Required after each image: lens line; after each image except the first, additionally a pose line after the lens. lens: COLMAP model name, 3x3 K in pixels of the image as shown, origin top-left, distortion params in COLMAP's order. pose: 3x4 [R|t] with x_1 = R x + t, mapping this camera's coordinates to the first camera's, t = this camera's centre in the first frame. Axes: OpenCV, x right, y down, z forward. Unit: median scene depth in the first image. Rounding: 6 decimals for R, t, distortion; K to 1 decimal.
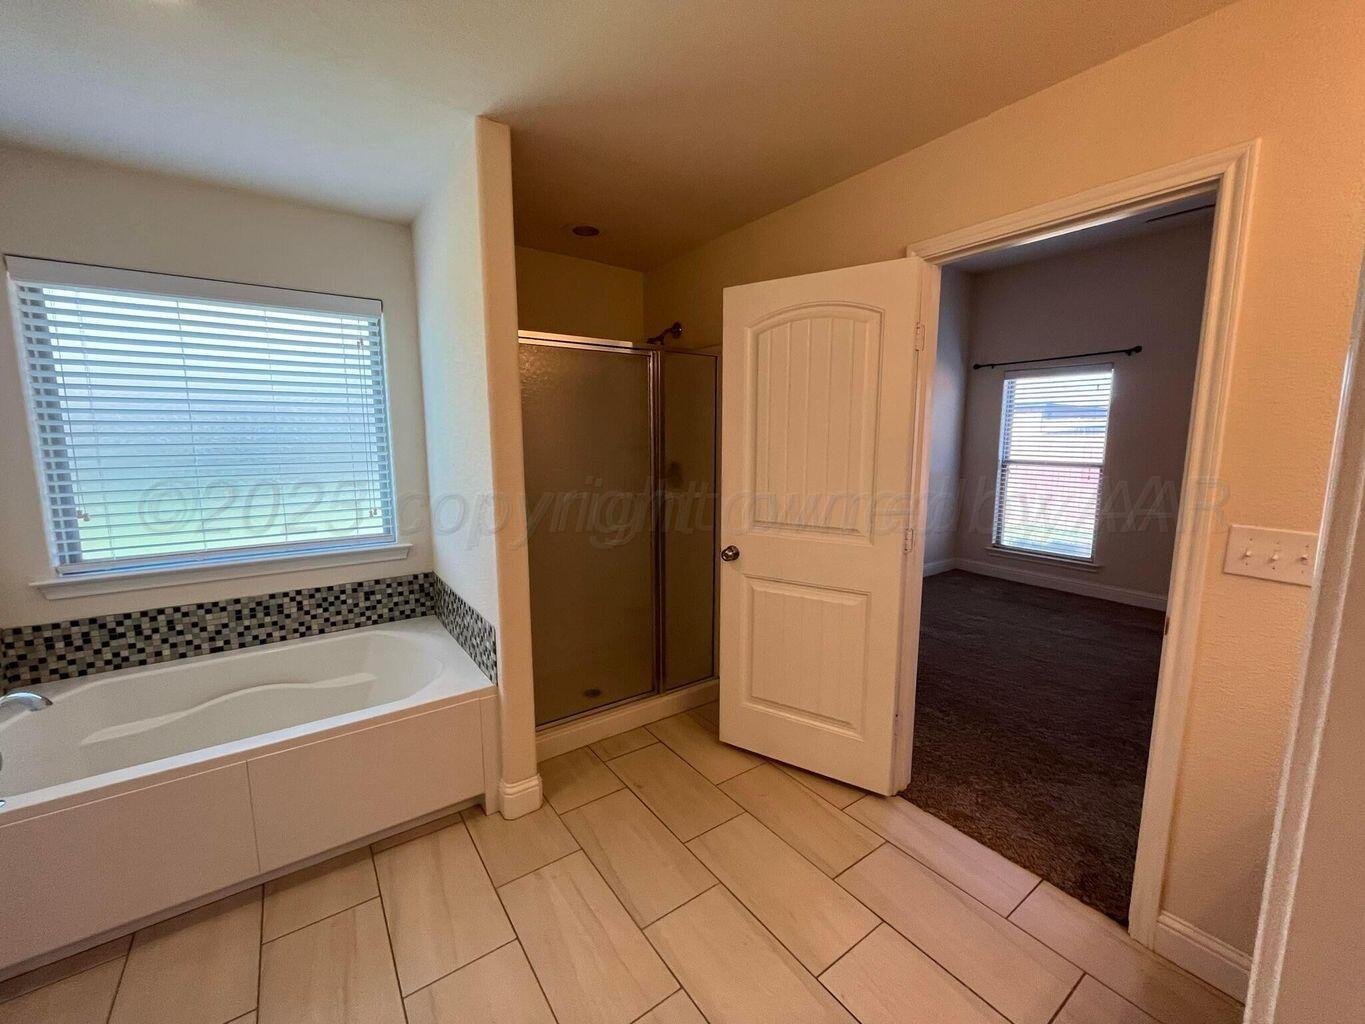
lens RADIAL K [[551.5, 0, 682.2], [0, 551.5, 509.9], [0, 0, 1]] dist [-0.004284, -0.000291]
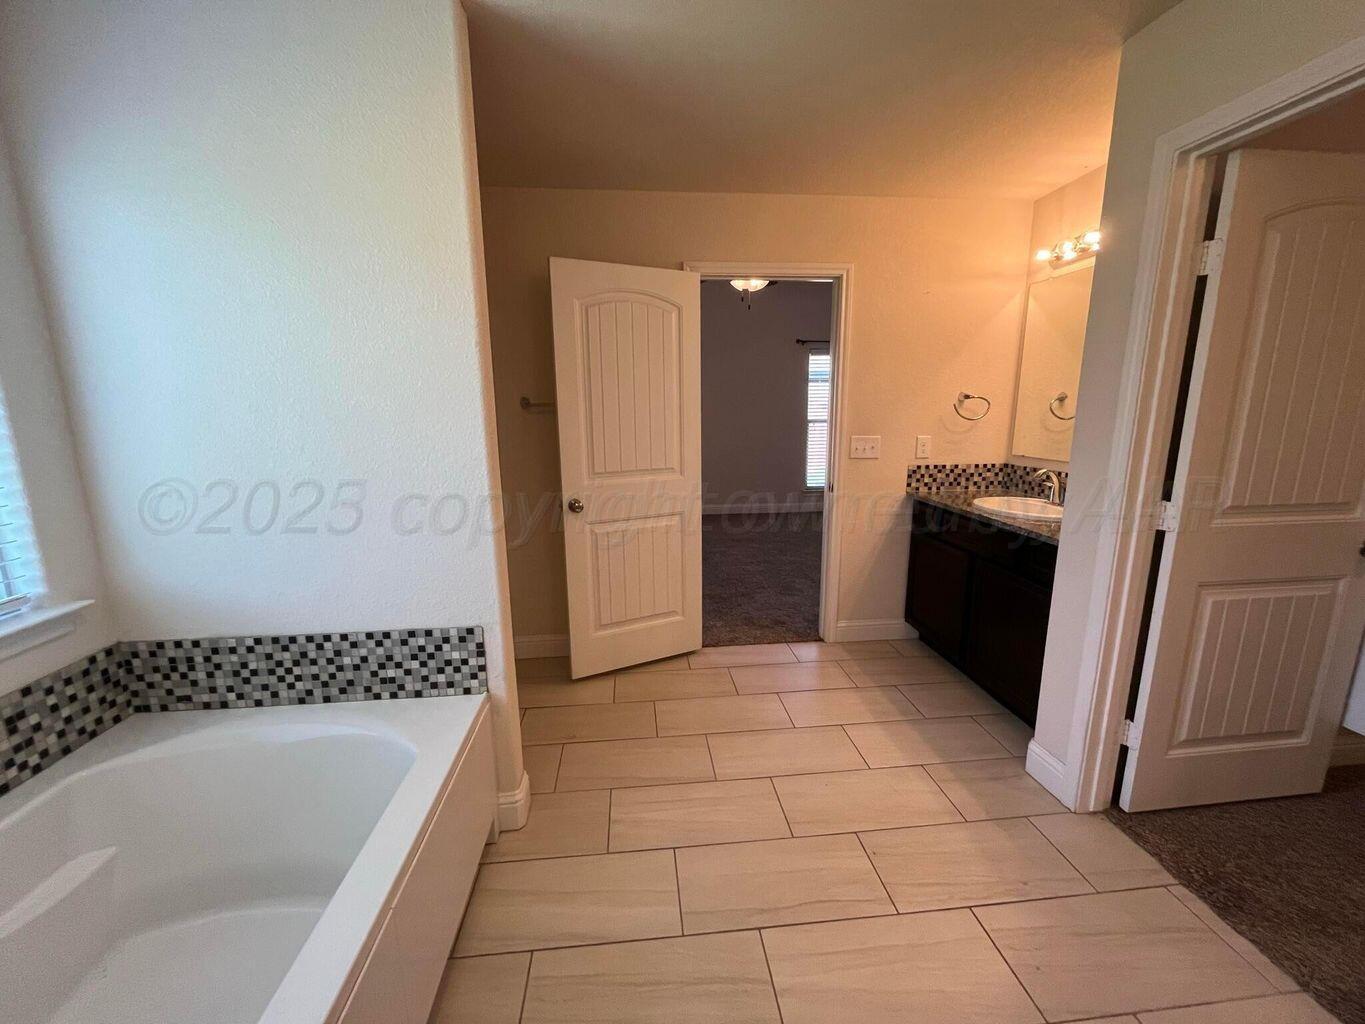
lens RADIAL K [[551.5, 0, 696.0], [0, 551.5, 505.8], [0, 0, 1]] dist [-0.004284, -0.000291]
pose [[0.491950, -0.165686, 0.854712, -0.752236], [0.122984, 0.985105, 0.120176, -0.024203], [-0.861893, 0.045995, 0.504999, 0.243328]]
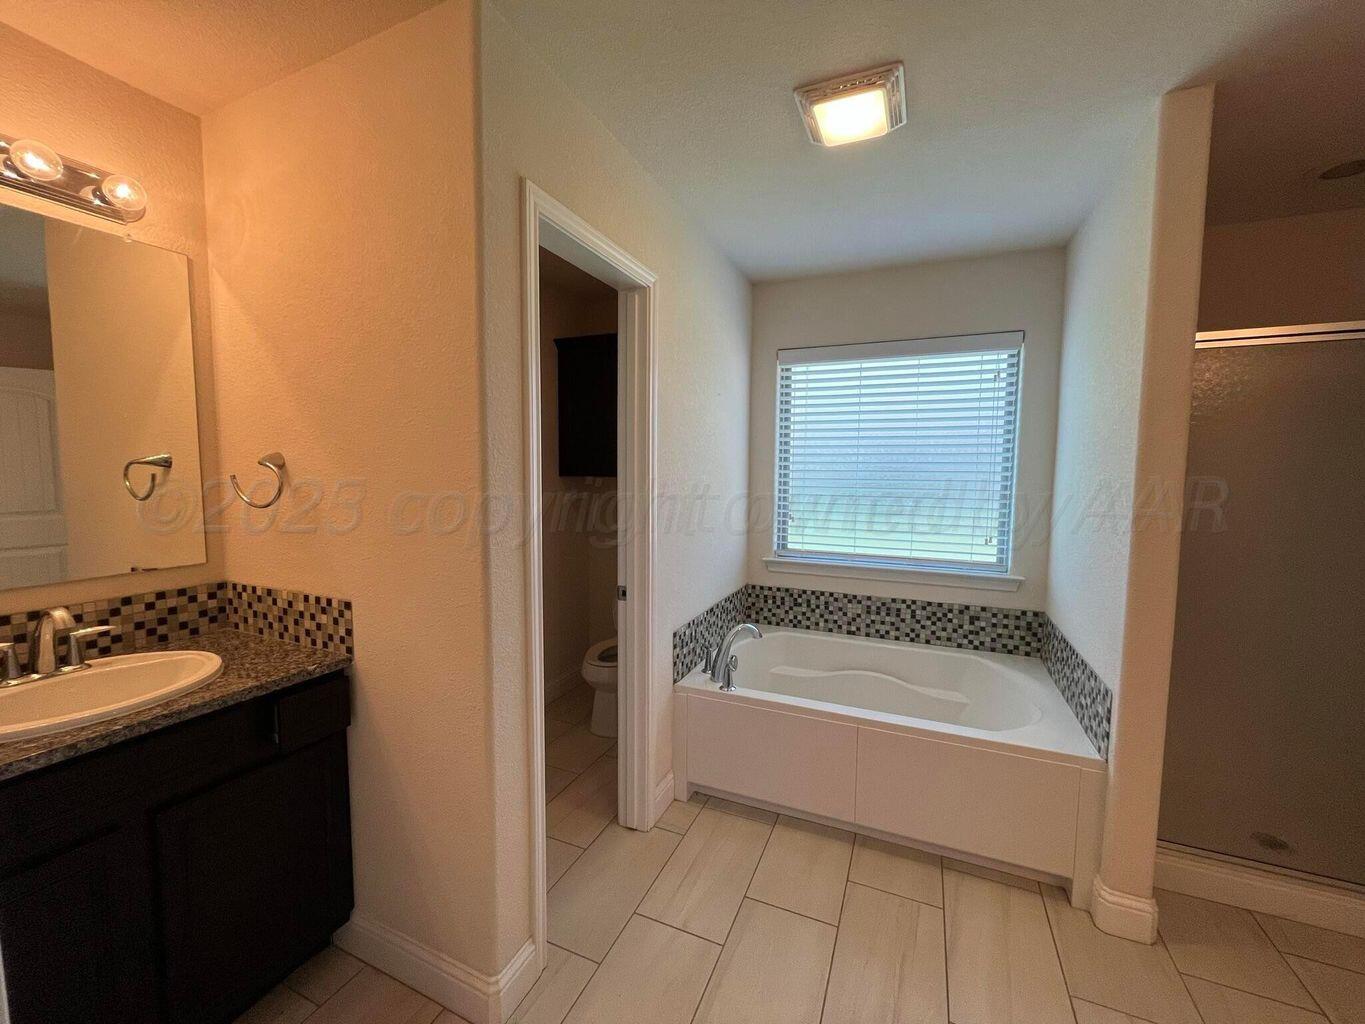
lens RADIAL K [[551.5, 0, 678.1], [0, 551.5, 513.6], [0, 0, 1]] dist [-0.004284, -0.000291]
pose [[0.507479, 0.078150, -0.858113, 0.019194], [-0.121740, 0.992392, 0.018383, 0.007659], [0.853021, 0.095138, 0.513132, -0.017968]]
